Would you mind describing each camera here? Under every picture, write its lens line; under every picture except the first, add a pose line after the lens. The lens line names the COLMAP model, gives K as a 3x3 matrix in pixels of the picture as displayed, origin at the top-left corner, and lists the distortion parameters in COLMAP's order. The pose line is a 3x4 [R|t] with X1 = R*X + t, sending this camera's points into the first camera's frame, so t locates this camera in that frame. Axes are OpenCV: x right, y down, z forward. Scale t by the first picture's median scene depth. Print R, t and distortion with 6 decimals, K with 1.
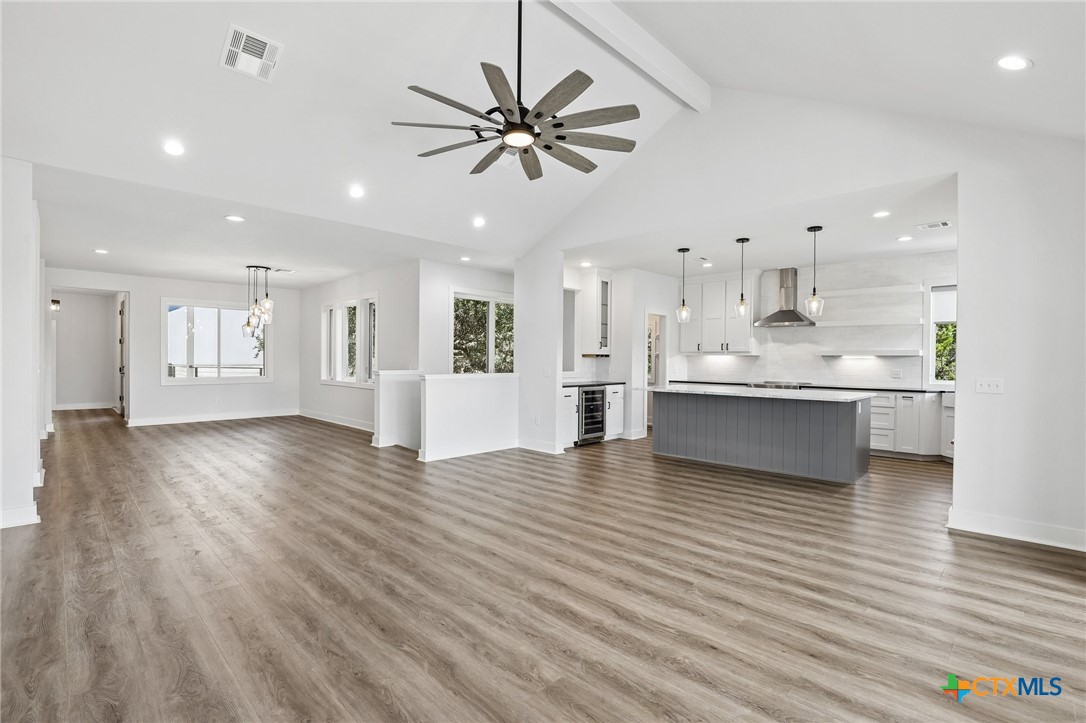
lens RADIAL K [[499.5, 0, 544.8], [0, 499.5, 365.6], [0, 0, 1]] dist [-0.022113, 0.000838]
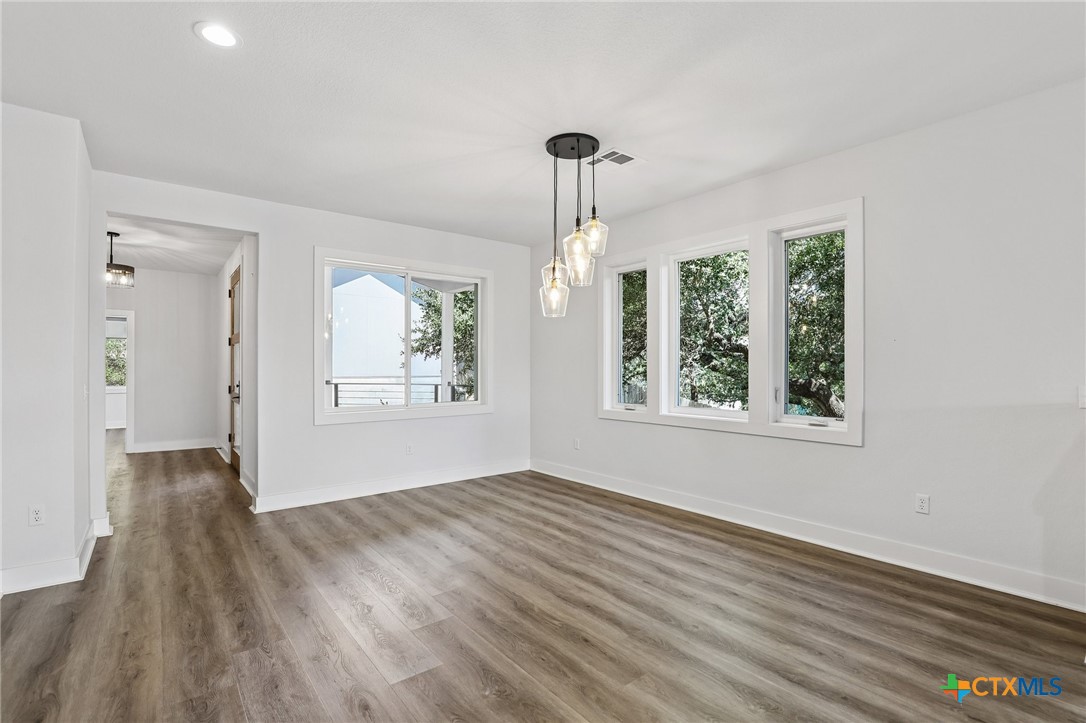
lens RADIAL K [[490.3, 0, 544.0], [0, 490.3, 372.6], [0, 0, 1]] dist [-0.019190, 0.000266]
pose [[0.994195, -0.006416, -0.107397, -0.352241], [0.006270, 0.999979, -0.001695, -0.007588], [0.107406, 0.001012, 0.994215, 0.379864]]
